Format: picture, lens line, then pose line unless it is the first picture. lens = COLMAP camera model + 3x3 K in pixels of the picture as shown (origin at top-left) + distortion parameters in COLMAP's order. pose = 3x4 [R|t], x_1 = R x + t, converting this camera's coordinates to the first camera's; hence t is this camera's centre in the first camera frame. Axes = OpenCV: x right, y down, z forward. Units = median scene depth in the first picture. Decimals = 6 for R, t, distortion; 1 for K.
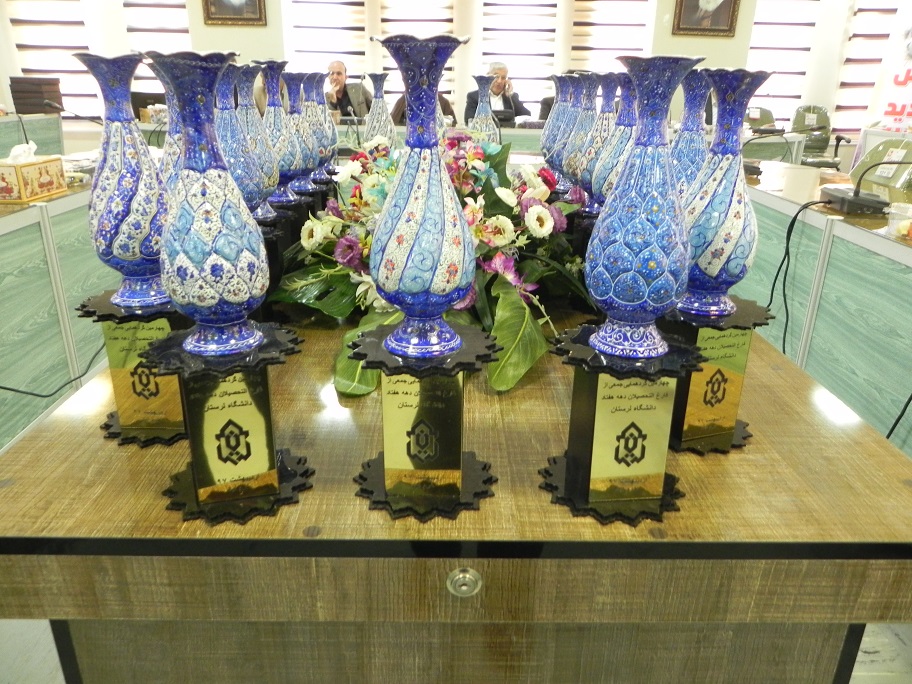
lens RADIAL K [[710.1, 0, 449.9], [0, 710.1, 344.2], [0, 0, 1]] dist [-0.009674, 0.003914]
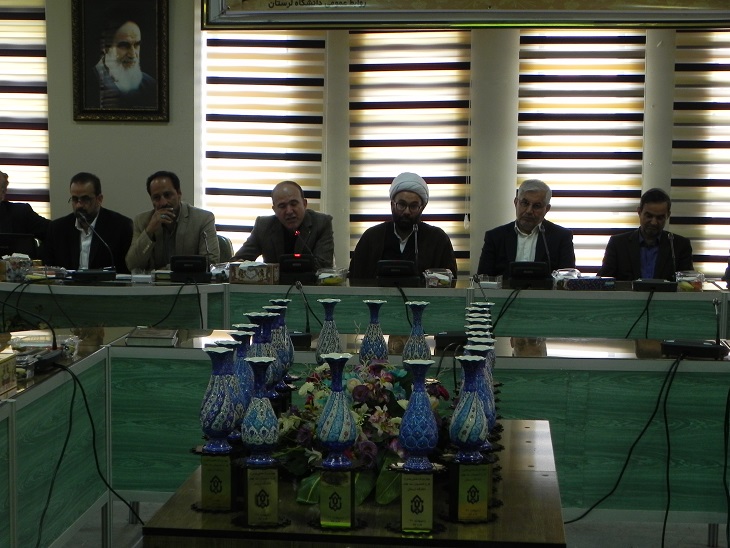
lens RADIAL K [[1626.5, 0, 365.0], [0, 1626.5, 274.0], [0, 0, 1]] dist [-0.297194, -0.201620]
pose [[0.996446, 0.008372, -0.083822, 0.353939], [-0.030670, 0.962811, -0.268430, 0.584430], [0.078458, 0.270047, 0.959645, -3.089154]]
